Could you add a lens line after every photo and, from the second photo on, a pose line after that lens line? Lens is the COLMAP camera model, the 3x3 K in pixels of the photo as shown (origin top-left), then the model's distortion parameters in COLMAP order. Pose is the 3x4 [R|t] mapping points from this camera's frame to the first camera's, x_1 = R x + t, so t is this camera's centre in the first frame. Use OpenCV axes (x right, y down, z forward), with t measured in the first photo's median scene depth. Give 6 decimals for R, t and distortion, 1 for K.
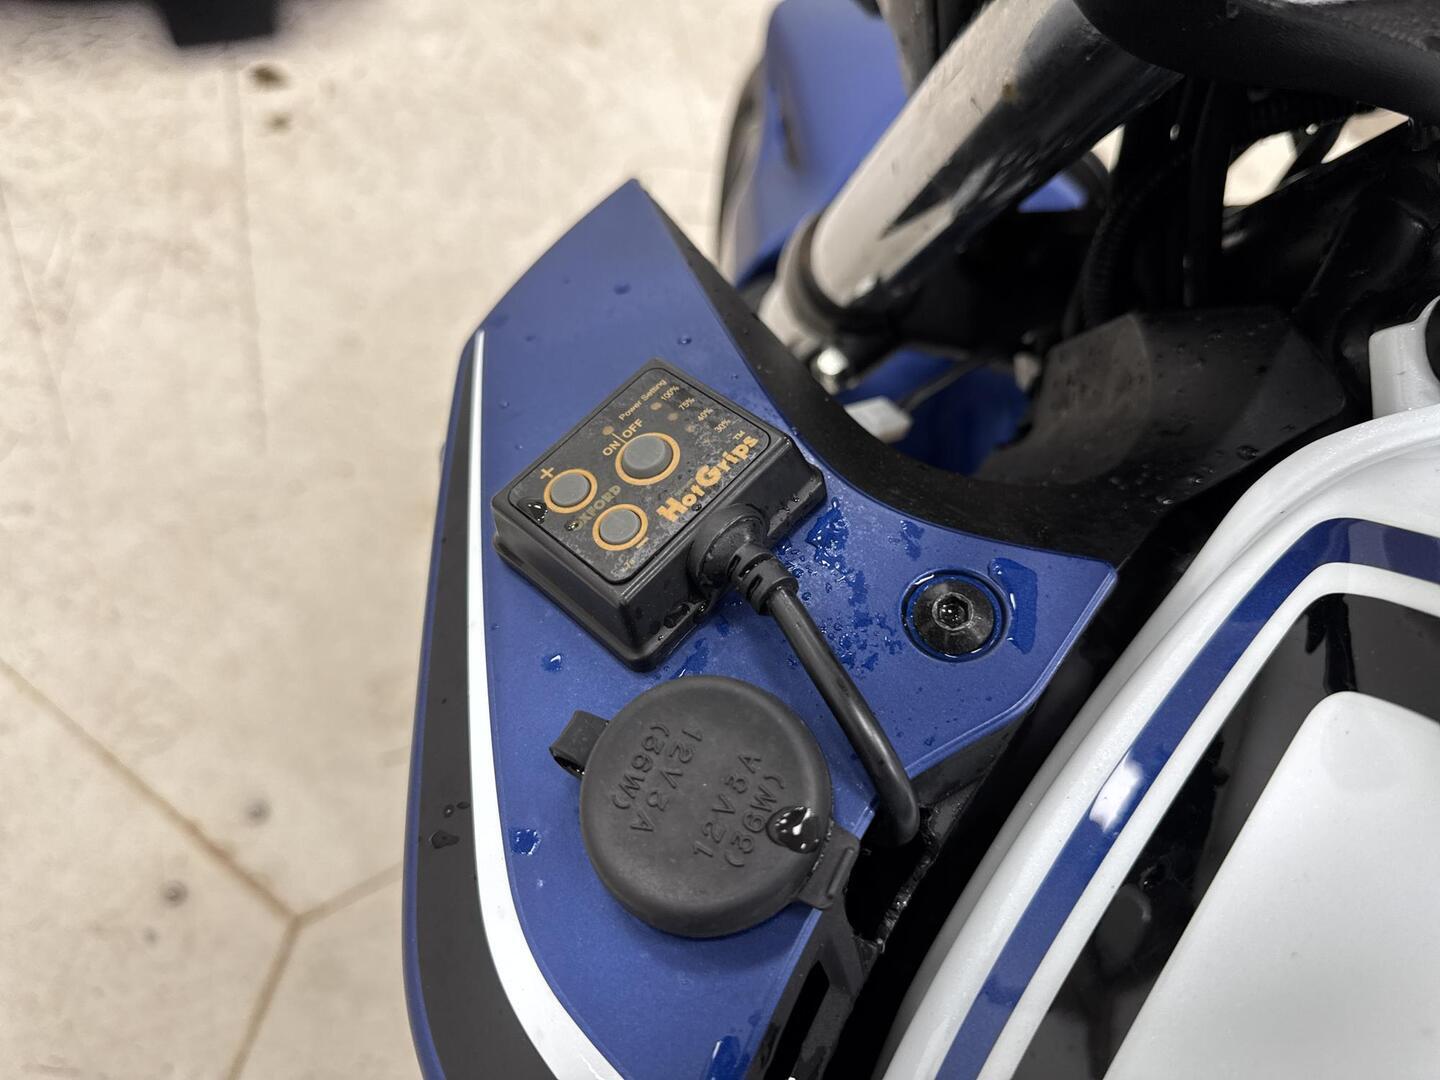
lens RADIAL K [[1106.6, 0, 718.3], [0, 1106.6, 538.0], [0, 0, 1]] dist [-0.017239, -0.003660]
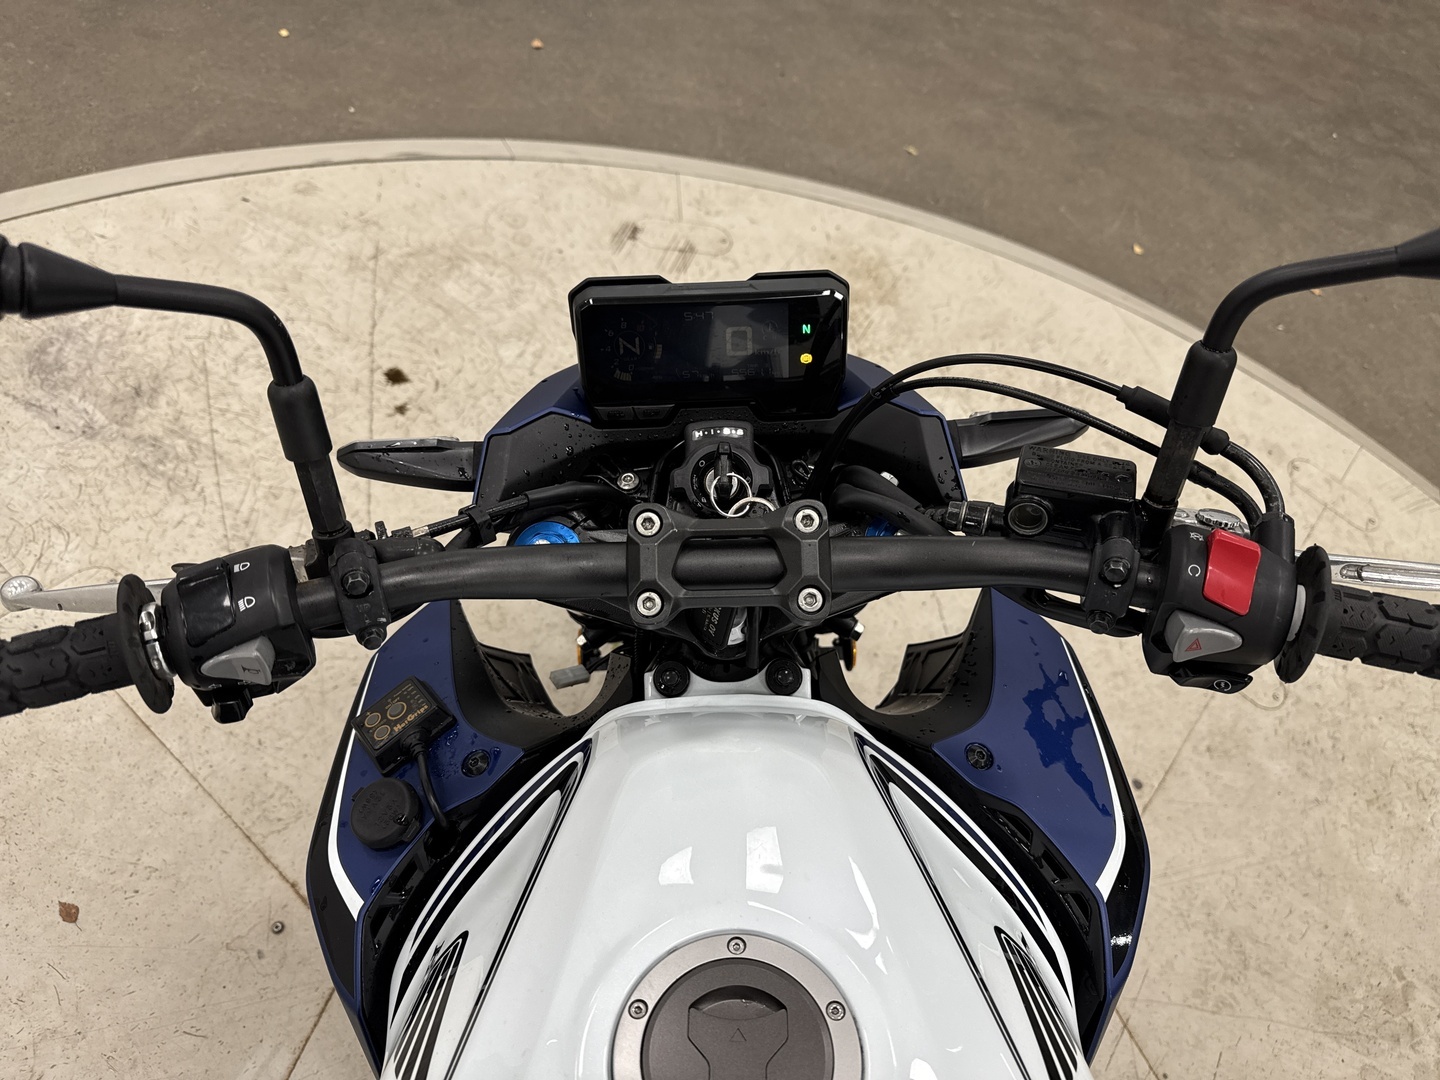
lens RADIAL K [[1032.7, 0, 721.1], [0, 1032.7, 543.5], [0, 0, 1]] dist [0.010375, -0.006532]
pose [[0.993884, 0.019903, -0.108617, 0.293013], [-0.034217, 0.990717, -0.131564, -0.046484], [0.104991, 0.134476, 0.985339, -0.478925]]
